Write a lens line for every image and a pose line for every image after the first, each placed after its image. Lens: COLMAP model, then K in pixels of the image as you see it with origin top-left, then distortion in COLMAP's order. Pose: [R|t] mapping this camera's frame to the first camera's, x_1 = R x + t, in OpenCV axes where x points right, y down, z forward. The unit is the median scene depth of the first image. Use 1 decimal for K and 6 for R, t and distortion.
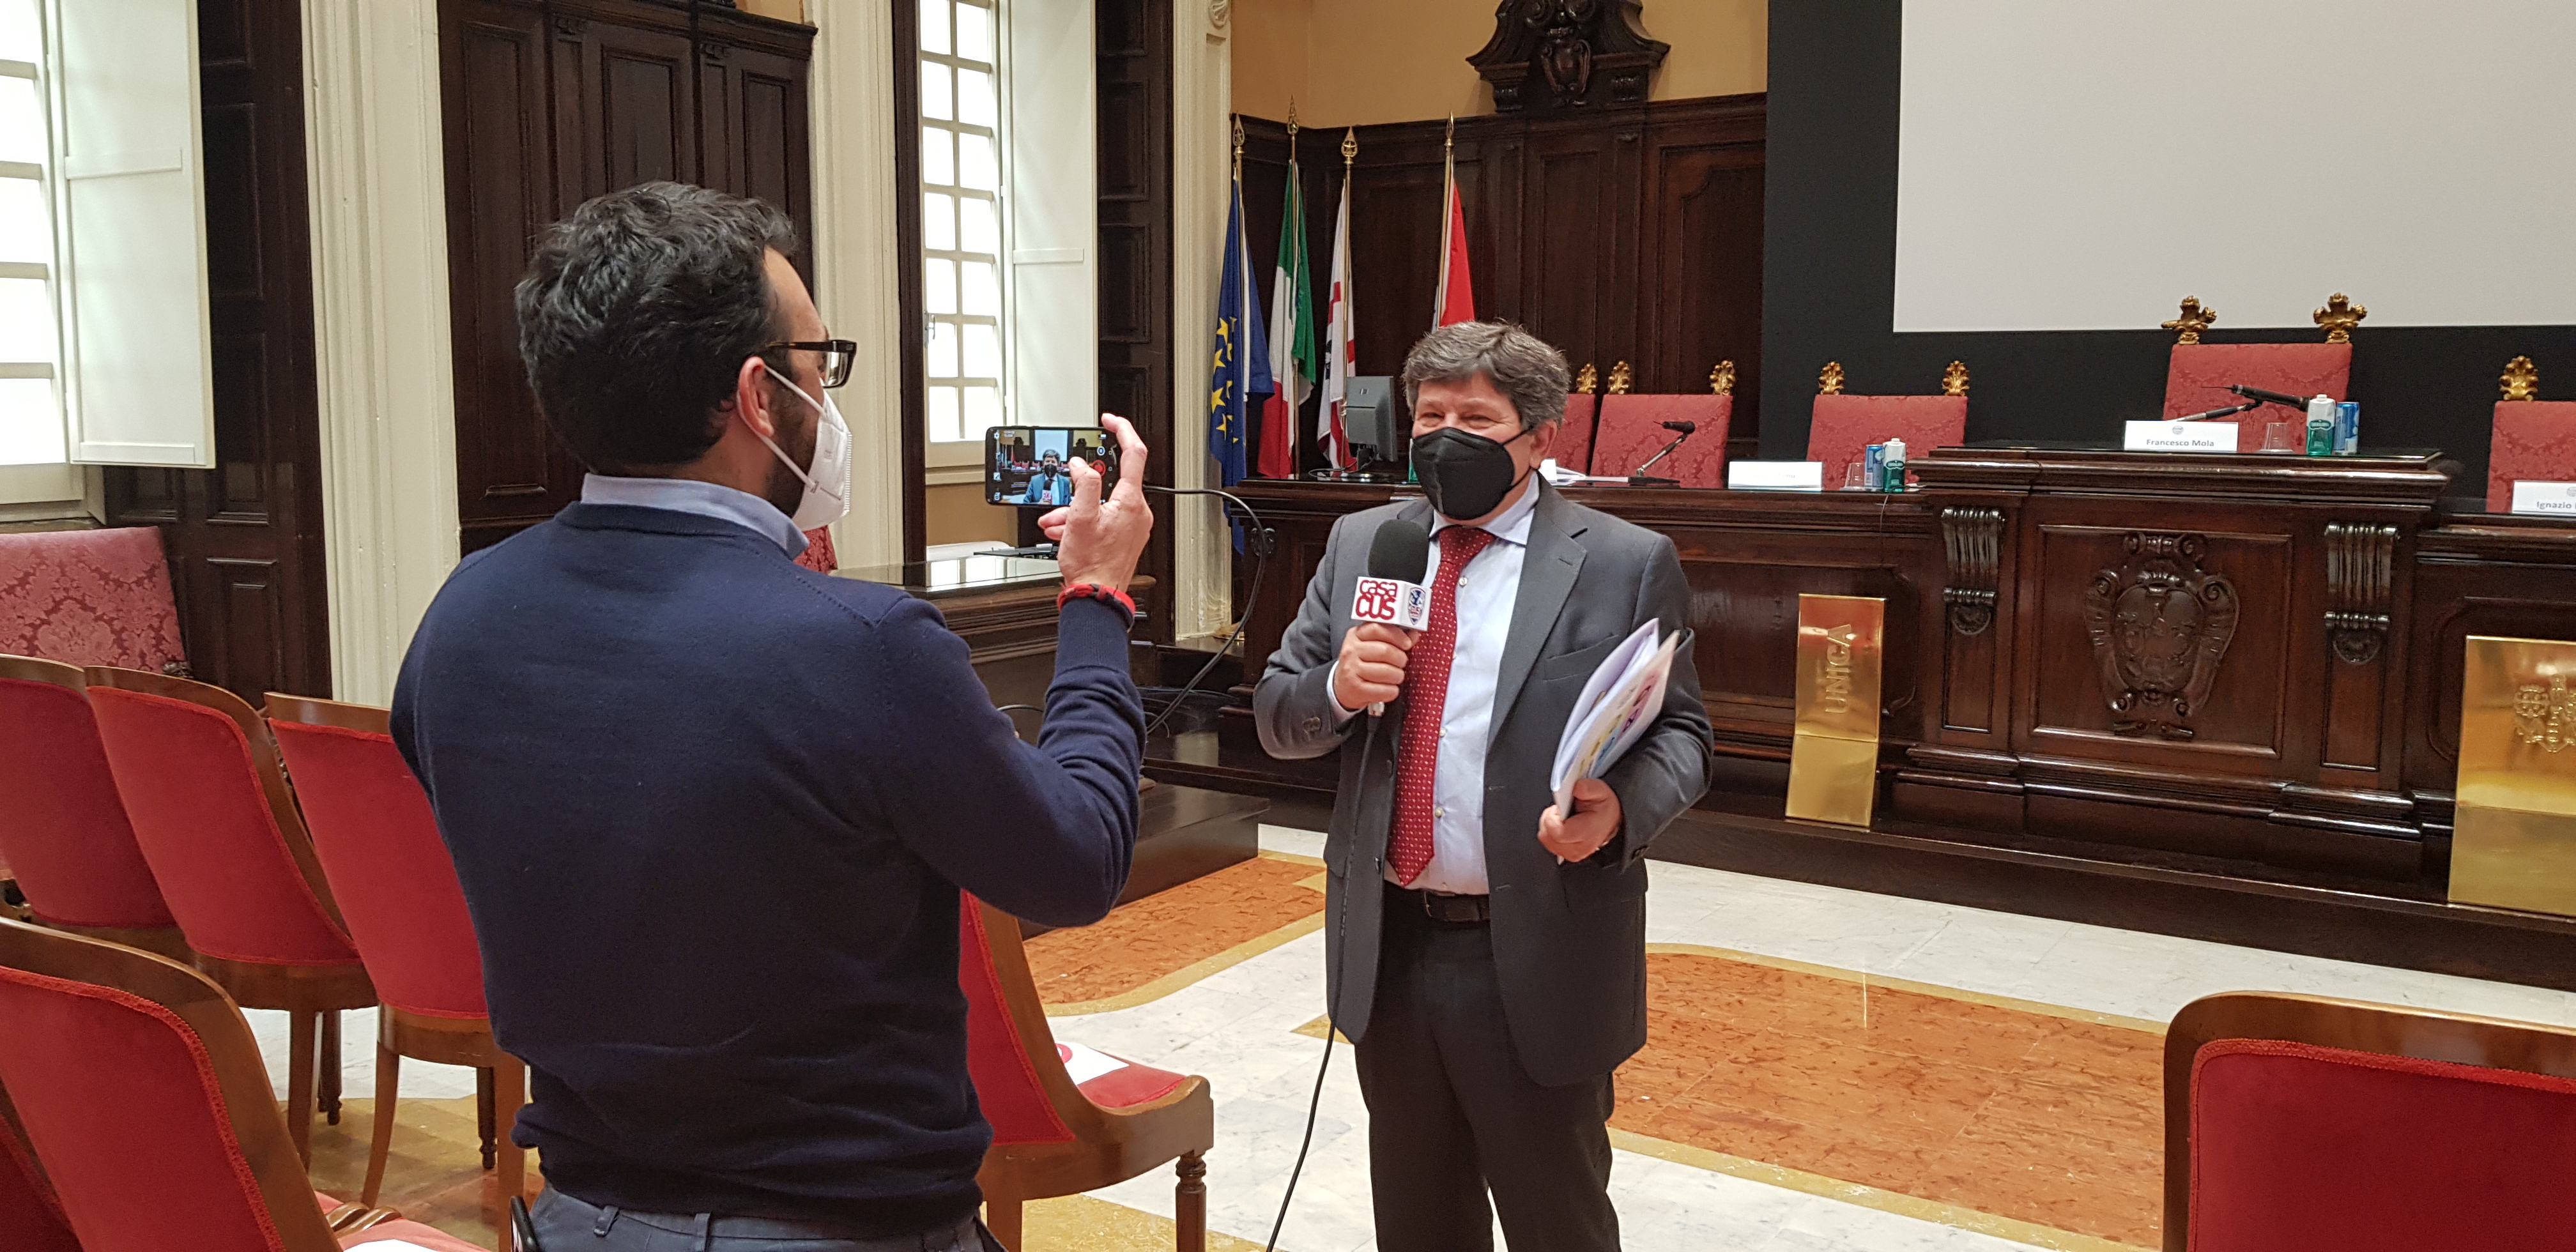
lens RADIAL K [[2017.1, 0, 1228.0], [0, 2017.1, 604.1], [0, 0, 1]] dist [0.051590, -0.081243]
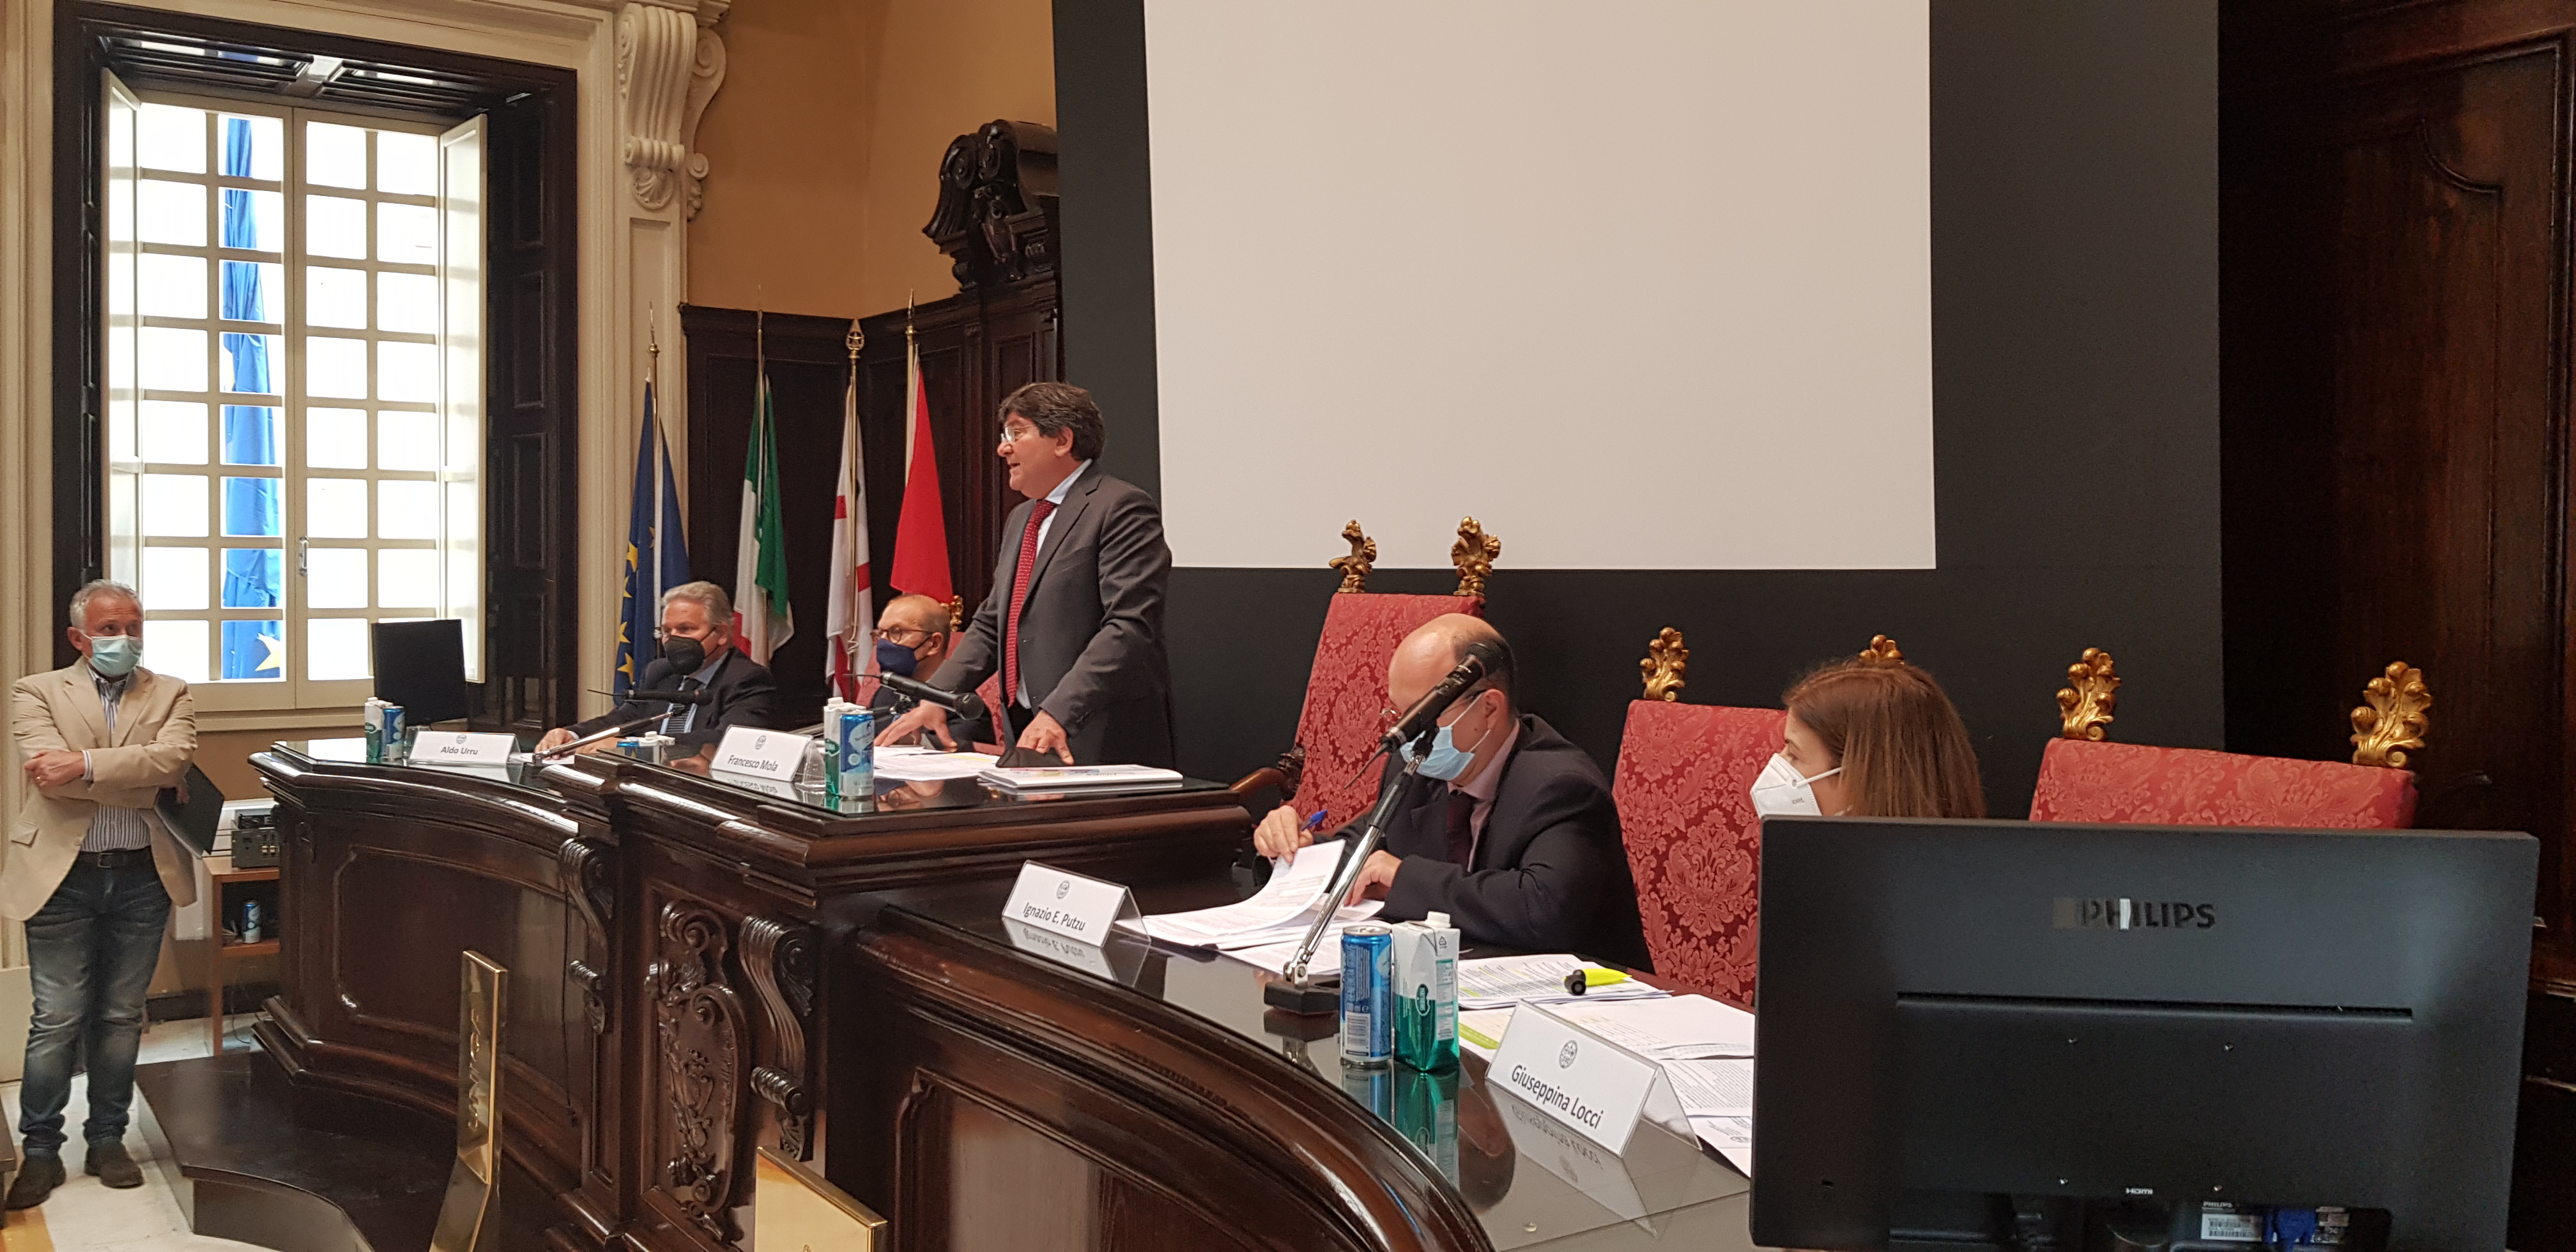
lens RADIAL K [[2017.1, 0, 1212.6], [0, 2017.1, 628.1], [0, 0, 1]] dist [0.051590, -0.081243]
pose [[0.925650, 0.014494, -0.378103, 0.807090], [-0.045543, 0.996269, -0.073305, -0.077921], [0.375630, 0.085075, 0.922857, 0.444008]]
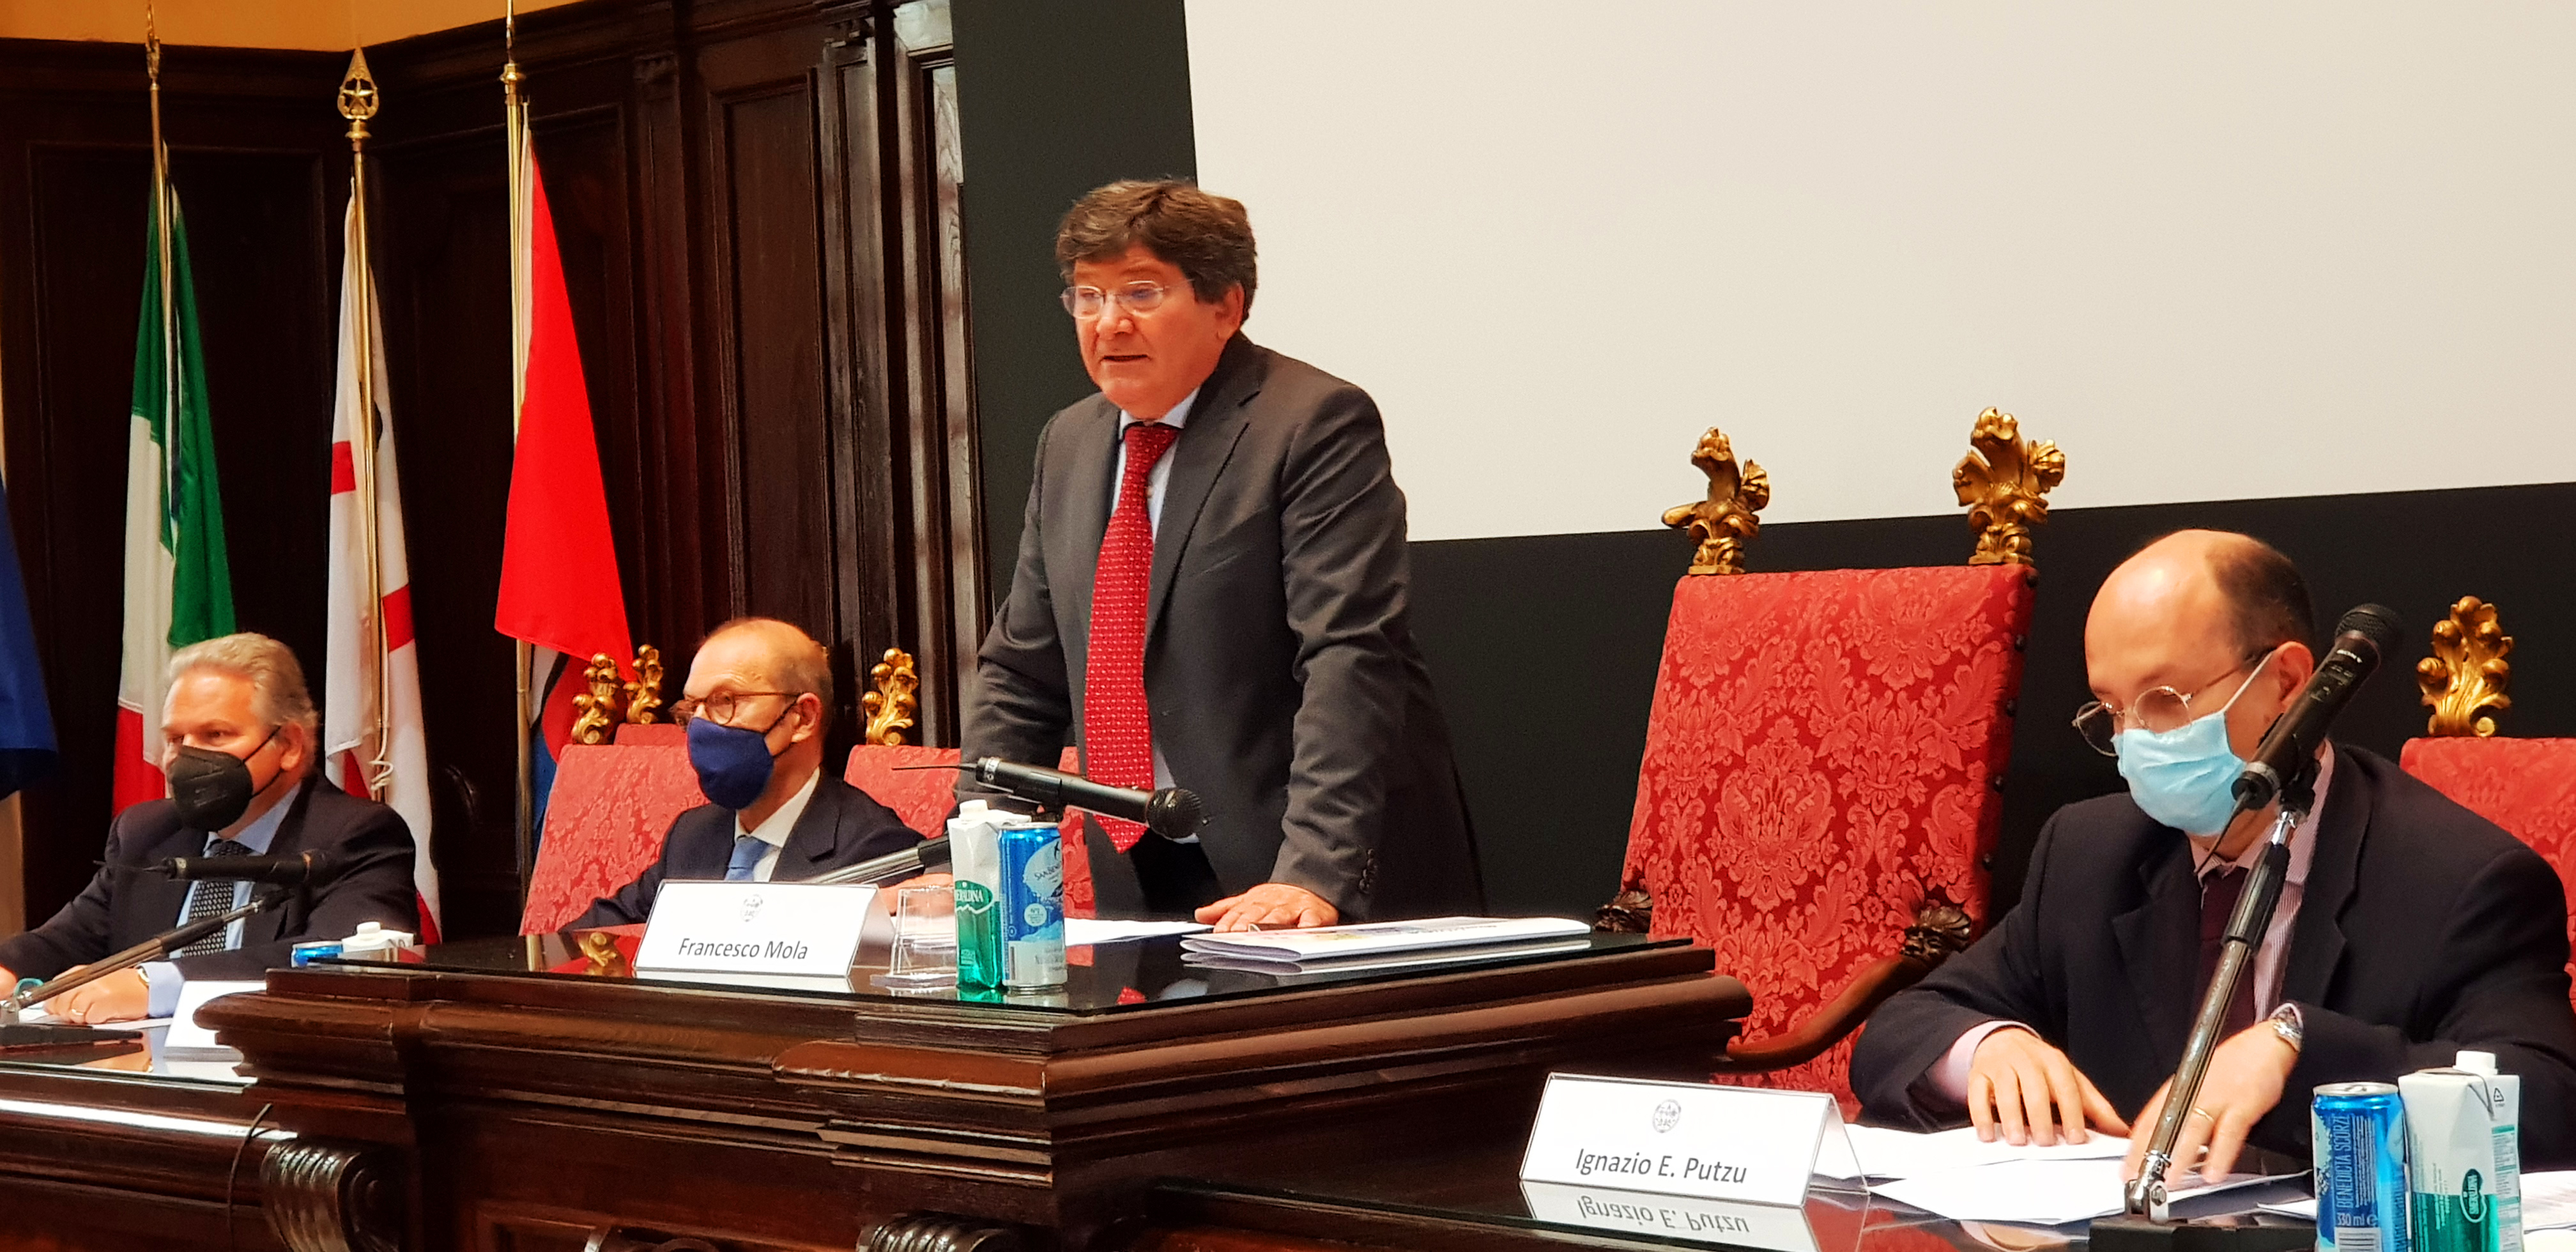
lens RADIAL K [[4843.1, 0, 1211.3], [0, 4843.1, 602.6], [0, 0, 1]] dist [0.131181, 0.000000]
pose [[0.959942, -0.041993, -0.277035, 0.725854], [0.014048, 0.994675, -0.102096, -0.051915], [0.279847, 0.094114, 0.955420, 0.265299]]
